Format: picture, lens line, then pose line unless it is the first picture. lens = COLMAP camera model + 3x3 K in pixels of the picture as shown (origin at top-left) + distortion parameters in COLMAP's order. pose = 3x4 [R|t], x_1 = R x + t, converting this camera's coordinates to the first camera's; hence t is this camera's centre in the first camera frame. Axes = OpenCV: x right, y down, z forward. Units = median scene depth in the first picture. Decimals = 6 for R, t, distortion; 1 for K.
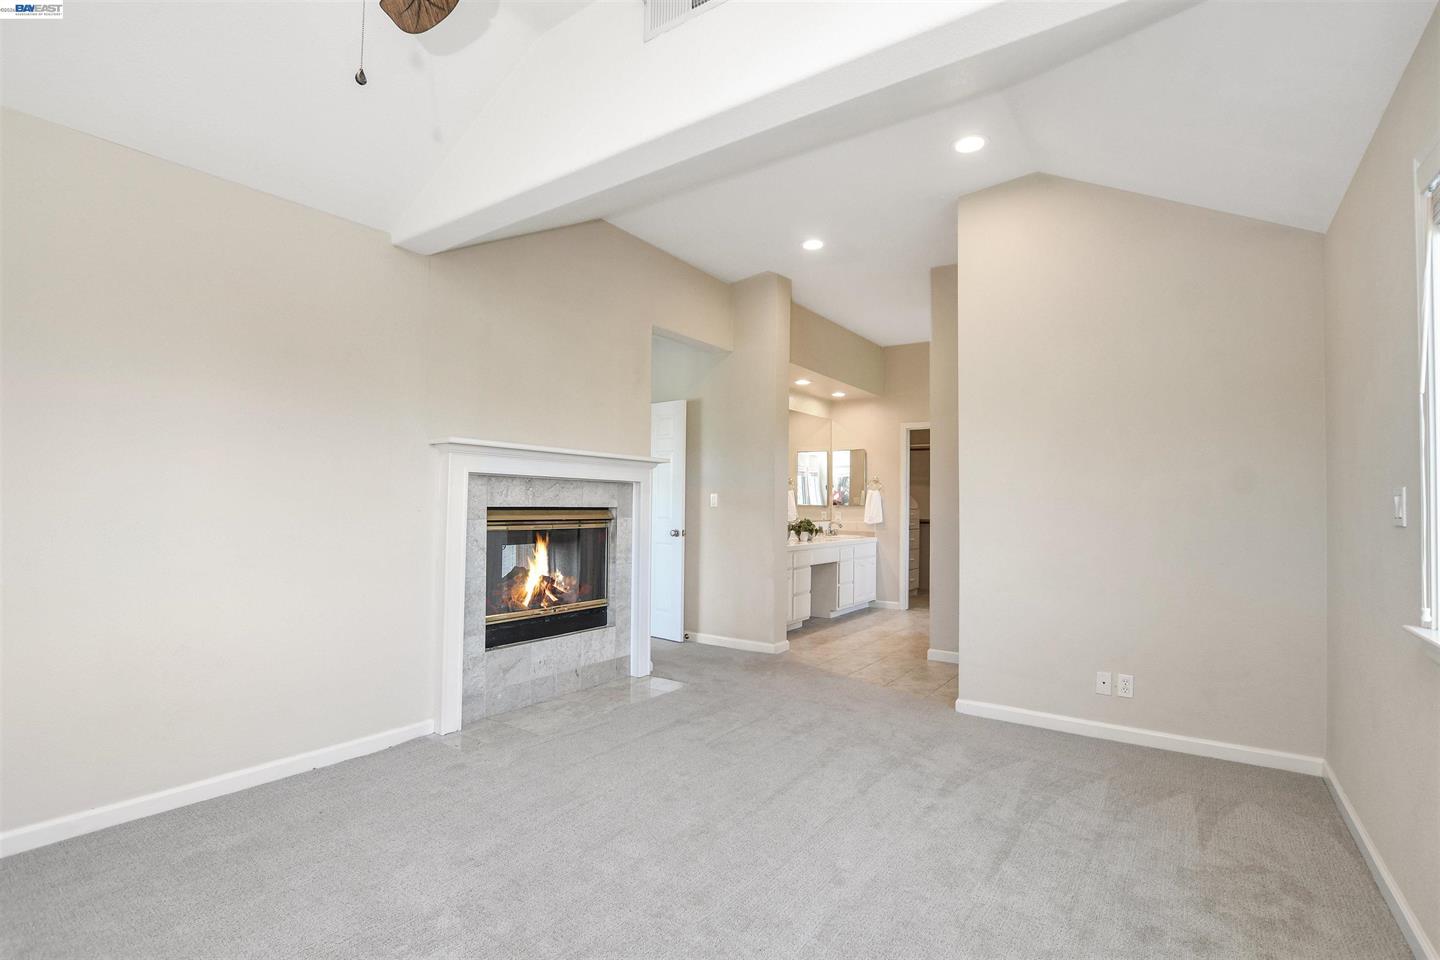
lens RADIAL K [[674.1, 0, 701.5], [0, 674.1, 486.3], [0, 0, 1]] dist [-0.000067, 0.000013]
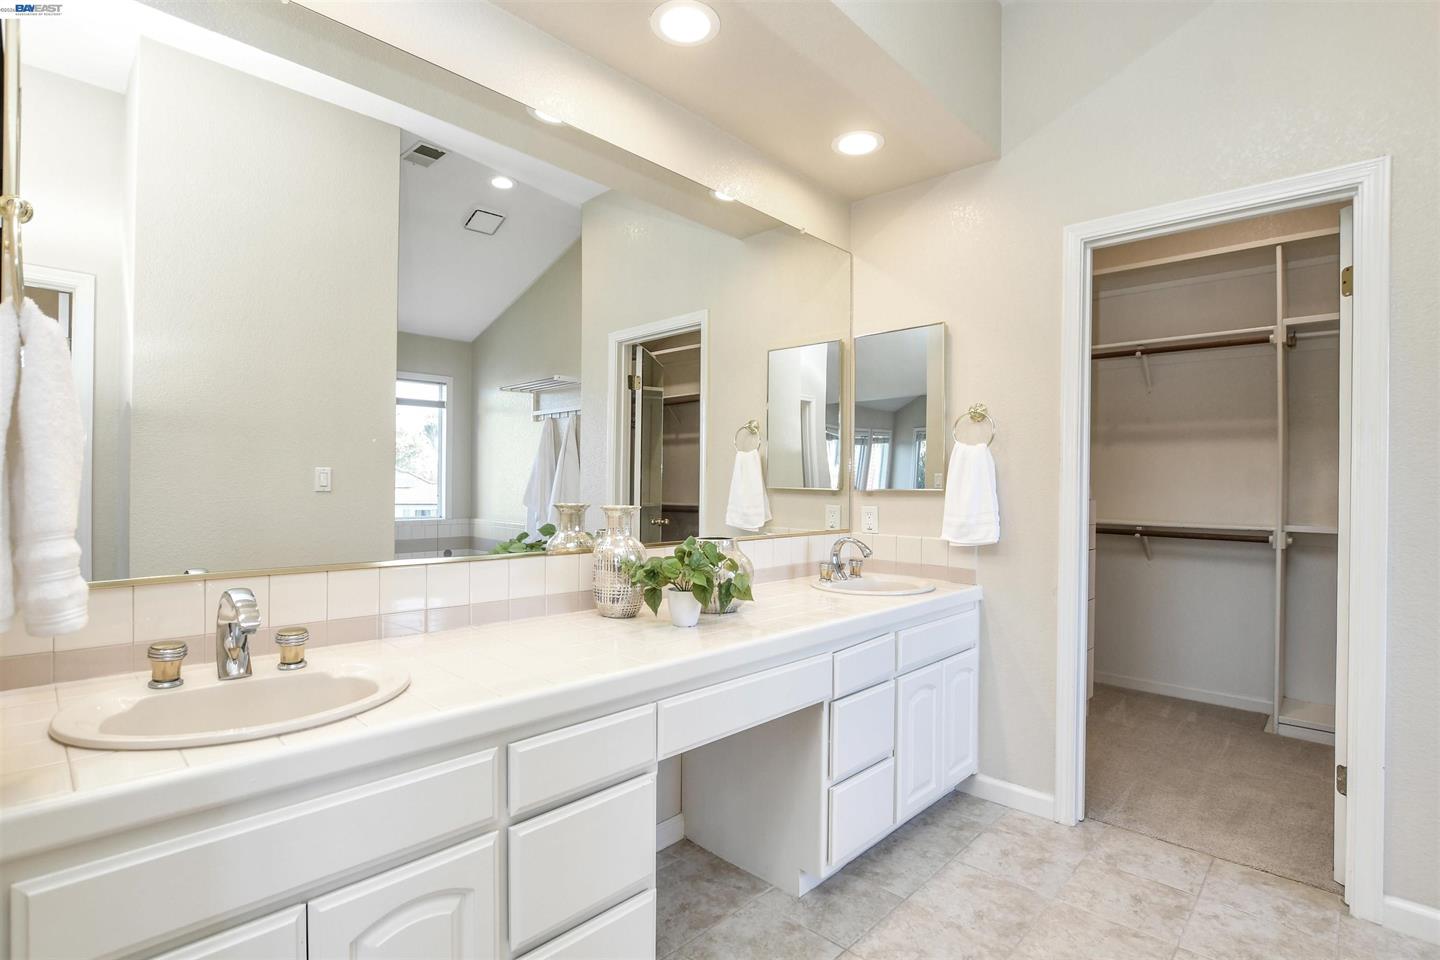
lens RADIAL K [[674.1, 0, 701.5], [0, 674.1, 486.3], [0, 0, 1]] dist [-0.000067, 0.000013]
pose [[0.975962, -0.002918, -0.217920, 0.198377], [0.011187, 0.999263, 0.036721, 0.013158], [0.217652, -0.038276, 0.975276, 0.649075]]
